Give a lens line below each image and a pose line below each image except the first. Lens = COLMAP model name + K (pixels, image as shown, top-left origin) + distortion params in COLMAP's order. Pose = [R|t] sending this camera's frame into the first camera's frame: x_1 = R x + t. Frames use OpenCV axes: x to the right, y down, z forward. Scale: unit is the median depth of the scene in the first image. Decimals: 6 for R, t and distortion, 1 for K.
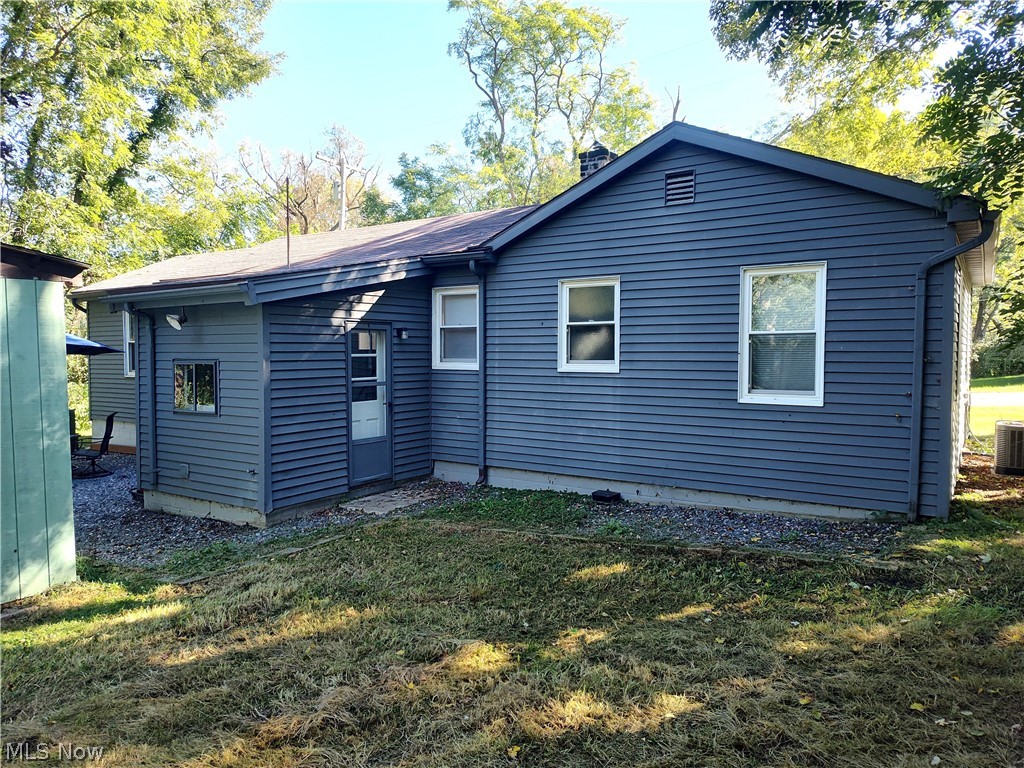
lens RADIAL K [[701.9, 0, 513.9], [0, 701.9, 383.4], [0, 0, 1]] dist [0.058861, -0.065755]
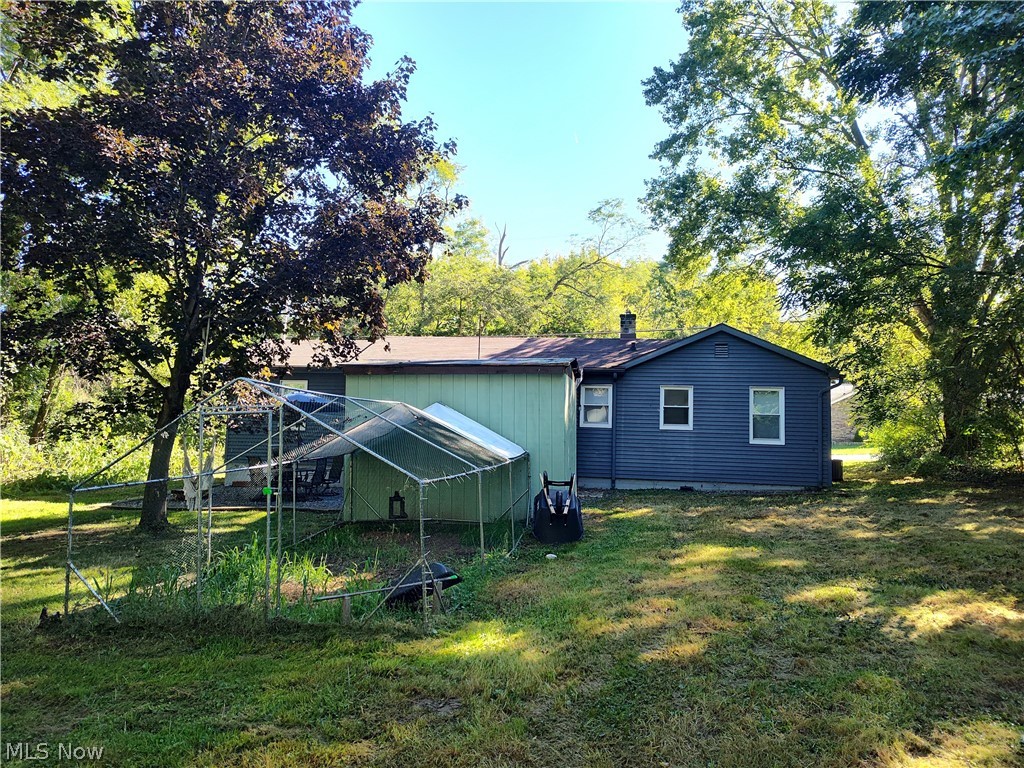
lens RADIAL K [[701.9, 0, 513.9], [0, 701.9, 383.4], [0, 0, 1]] dist [0.058861, -0.065755]
pose [[0.911350, 0.051305, 0.408423, -1.175570], [-0.007311, 0.994063, -0.108556, 0.076216], [-0.411568, 0.095946, 0.906315, -0.709738]]
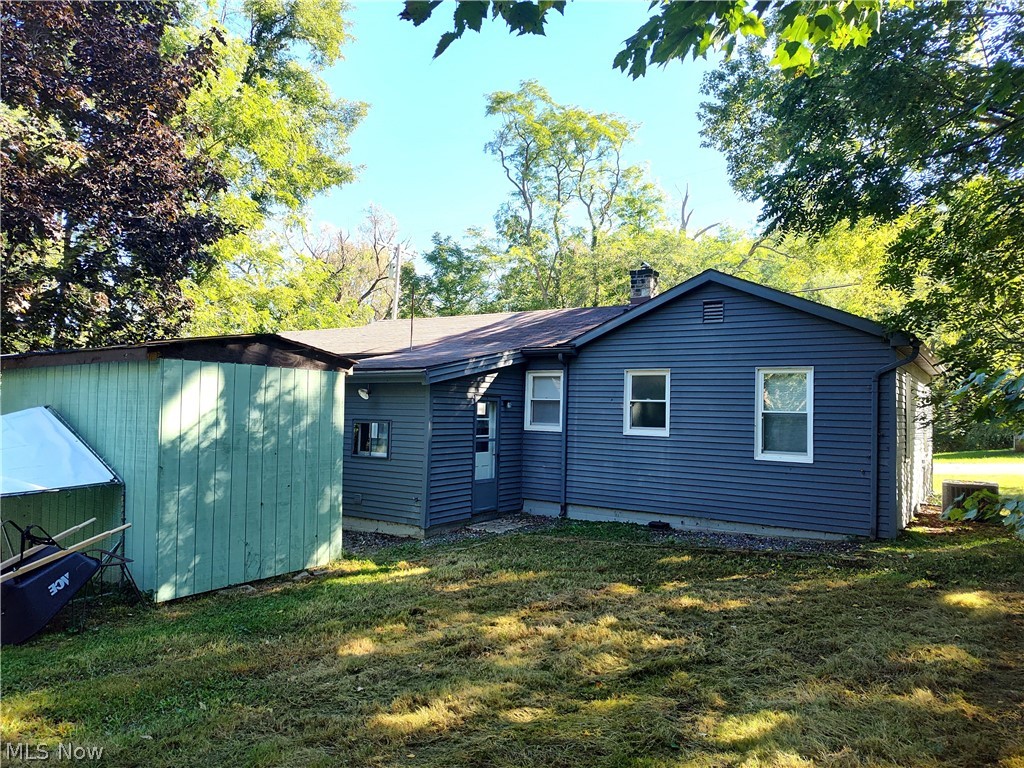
lens RADIAL K [[707.5, 0, 507.8], [0, 707.5, 376.0], [0, 0, 1]] dist [0.036899, -0.000478]
pose [[0.999642, 0.025624, -0.007672, -0.158340], [-0.026244, 0.994994, -0.096430, 0.008913], [0.005163, 0.096597, 0.995310, -0.410225]]
